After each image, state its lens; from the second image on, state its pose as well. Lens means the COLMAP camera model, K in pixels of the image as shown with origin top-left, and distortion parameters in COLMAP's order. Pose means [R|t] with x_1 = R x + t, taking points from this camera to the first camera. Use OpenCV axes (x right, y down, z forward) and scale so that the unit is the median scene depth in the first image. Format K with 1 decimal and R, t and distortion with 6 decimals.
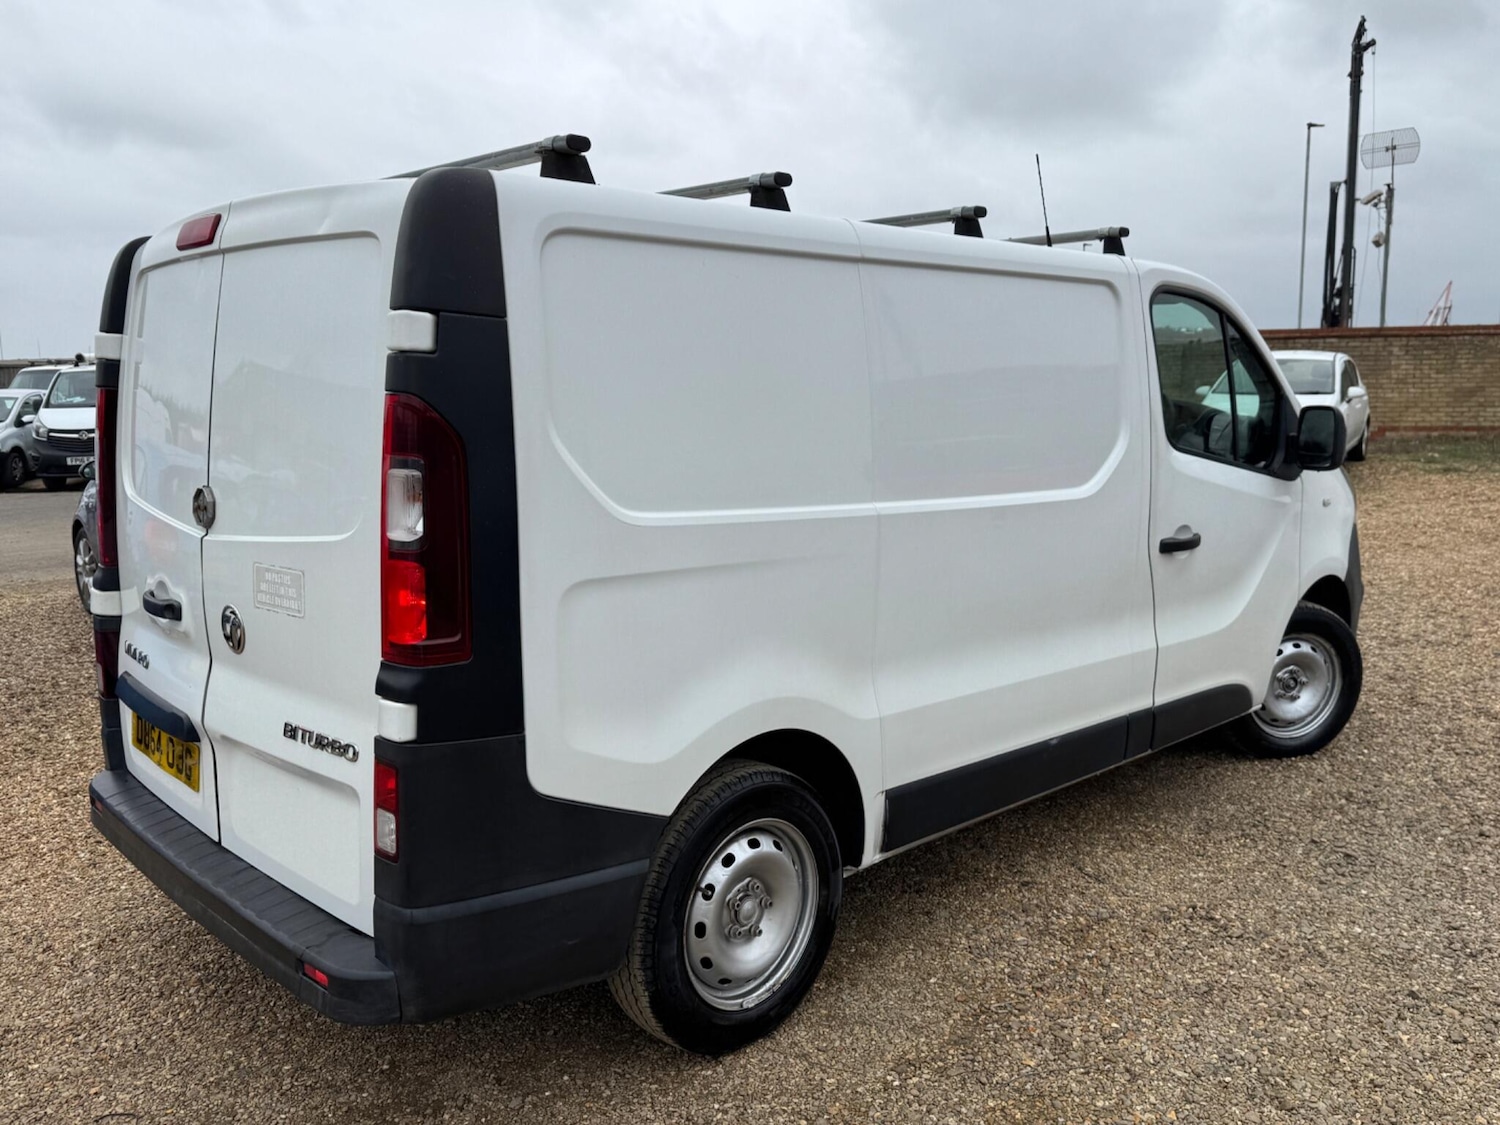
lens RADIAL K [[1222.9, 0, 748.7], [0, 1222.9, 591.0], [0, 0, 1]] dist [0.030371, -0.044125]
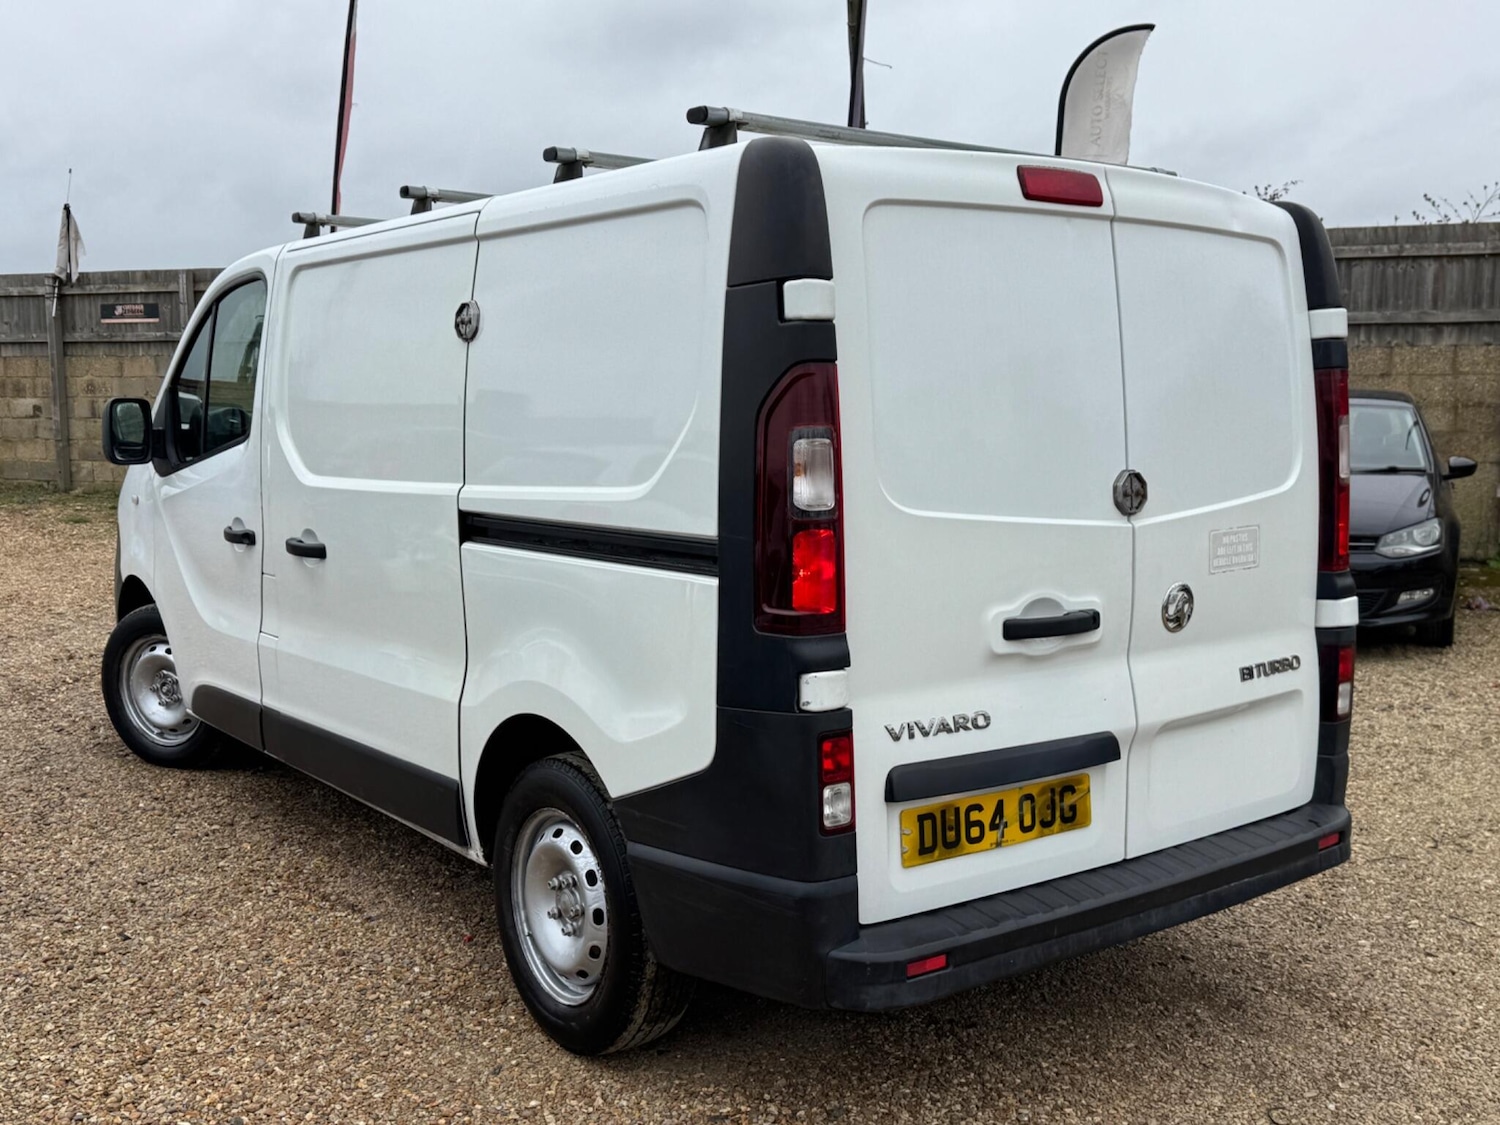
lens RADIAL K [[1463.0, 0, 744.0], [0, 1463.0, 614.8], [0, 0, 1]] dist [0.136398, -0.271188]
pose [[0.116137, -0.142380, 0.982975, -1.436077], [0.166240, 0.978498, 0.122091, -0.146974], [-0.979222, 0.149231, 0.137309, 1.035241]]
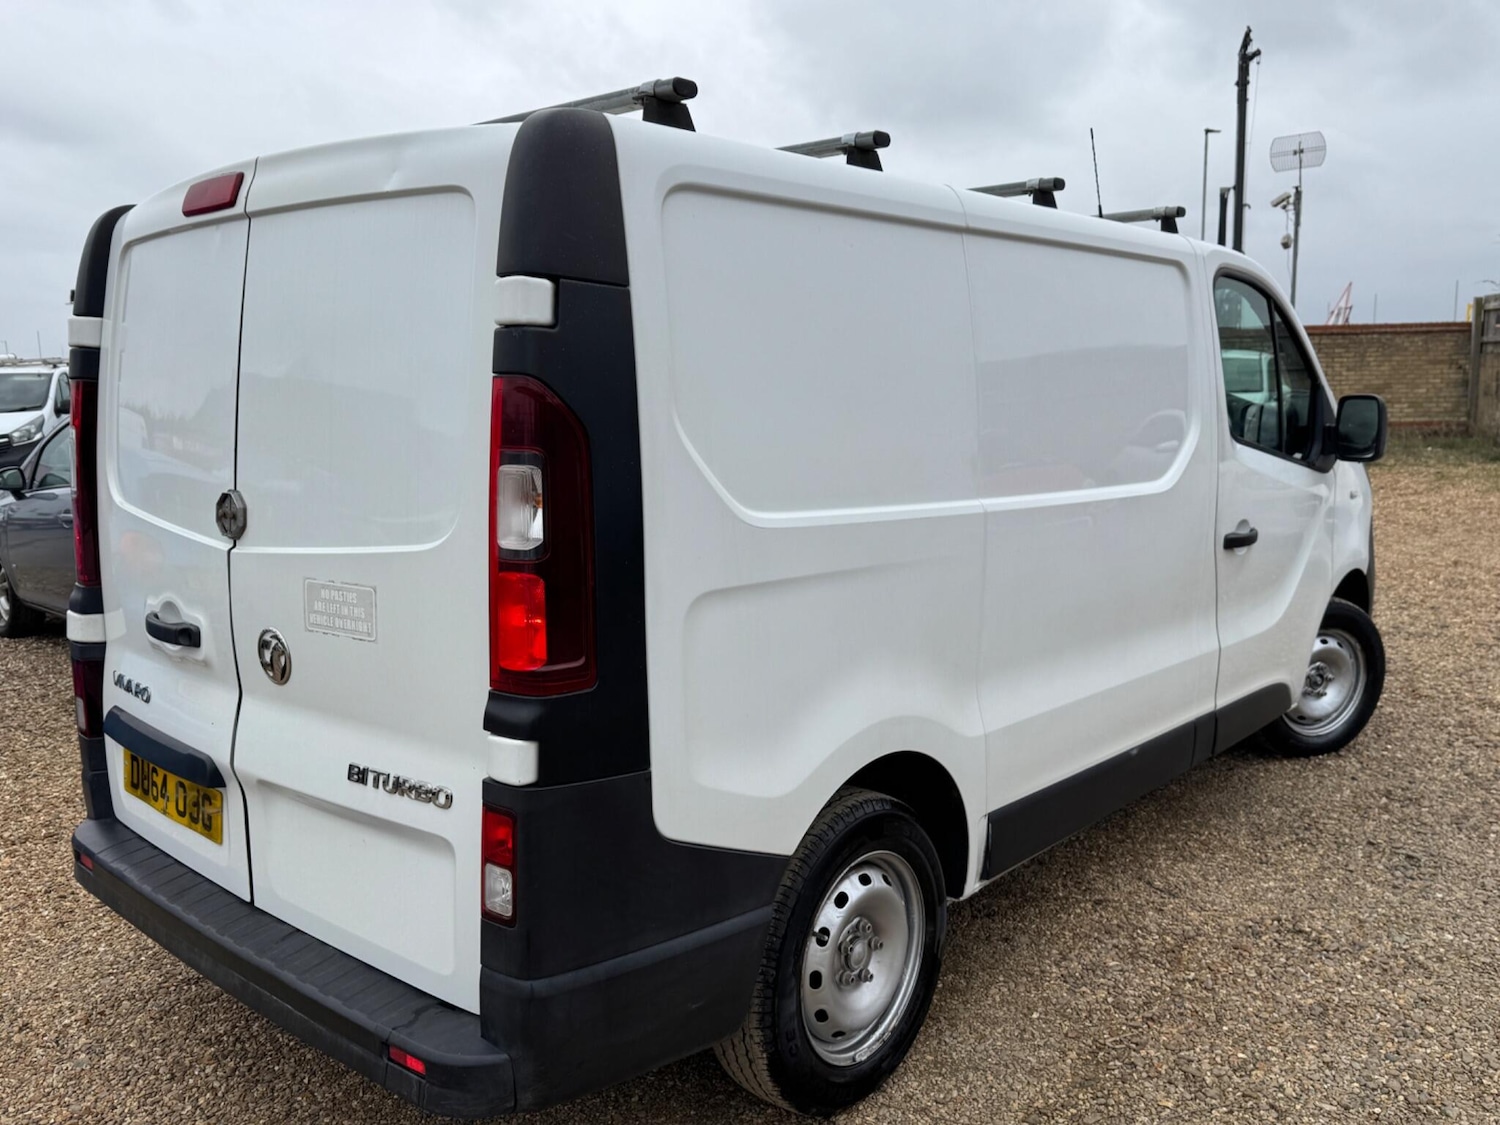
lens RADIAL K [[1229.9, 0, 765.5], [0, 1229.9, 600.8], [0, 0, 1]] dist [0.006156, -0.008271]
pose [[0.995827, -0.021035, 0.088801, -0.134751], [0.020596, 0.999771, 0.005858, -0.004904], [-0.088904, -0.004004, 0.996032, 0.099335]]
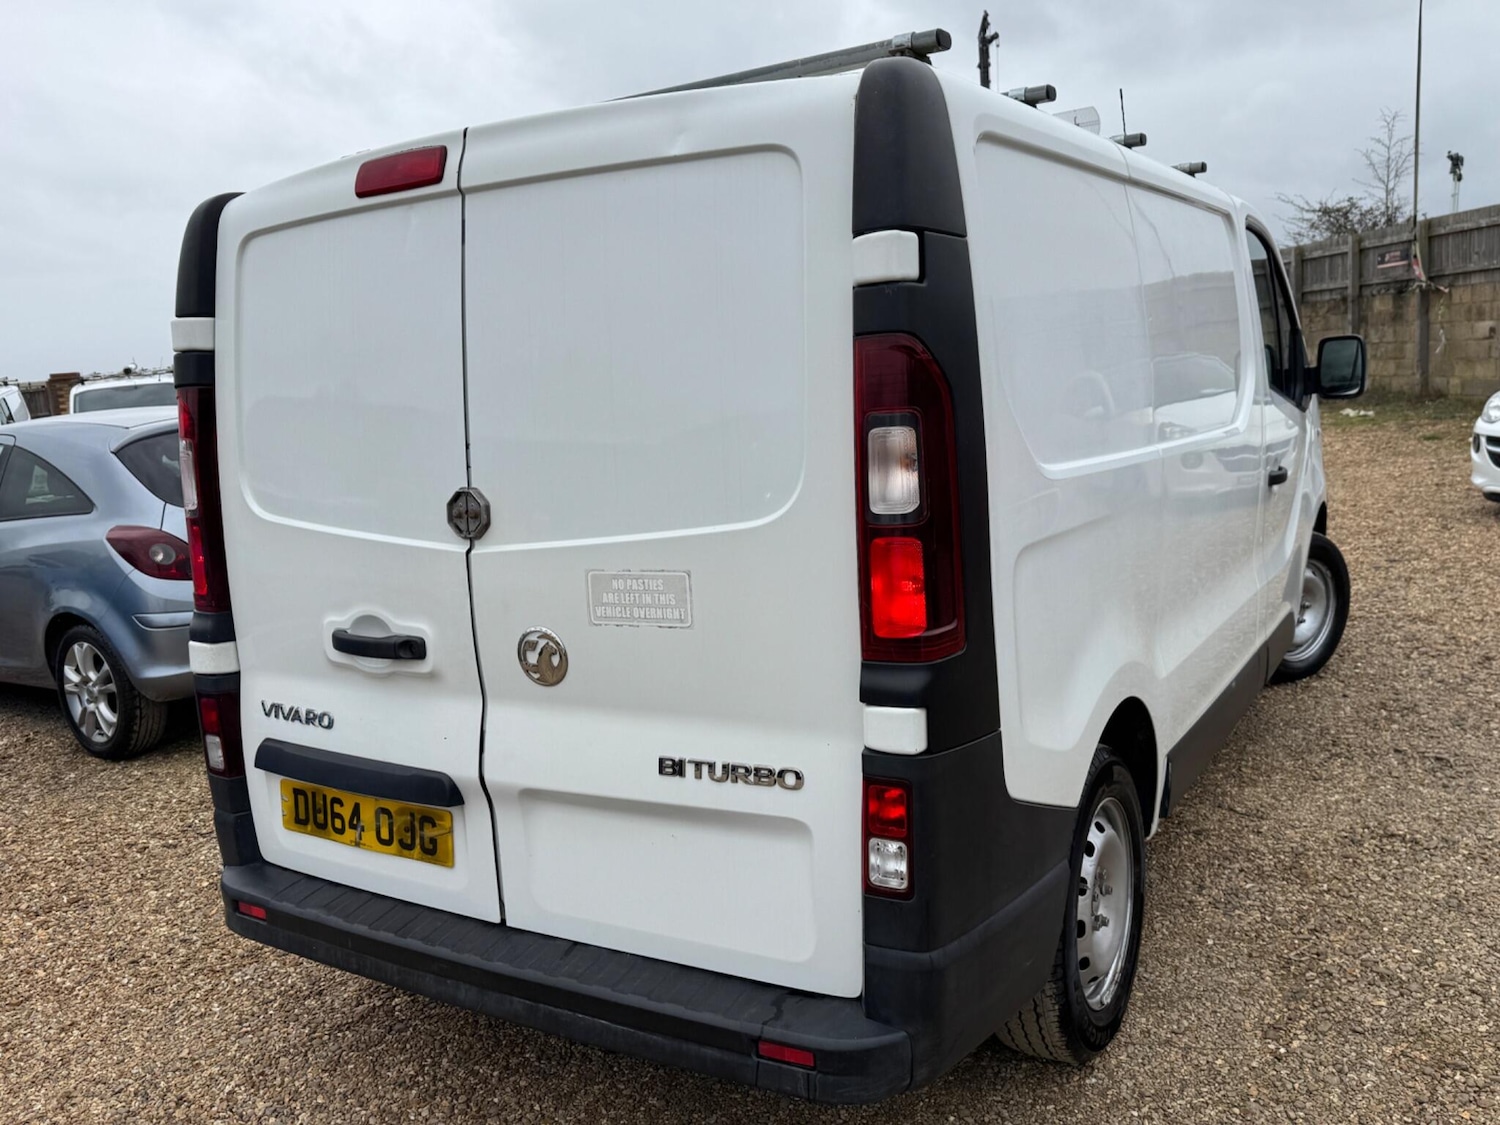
lens RADIAL K [[1214.5, 0, 742.6], [0, 1214.5, 603.0], [0, 0, 1]] dist [0.072492, -0.113838]
pose [[0.965173, -0.111210, 0.236800, -0.419231], [0.108820, 0.993791, 0.023183, -0.007710], [-0.237908, 0.003393, 0.971282, 0.162287]]
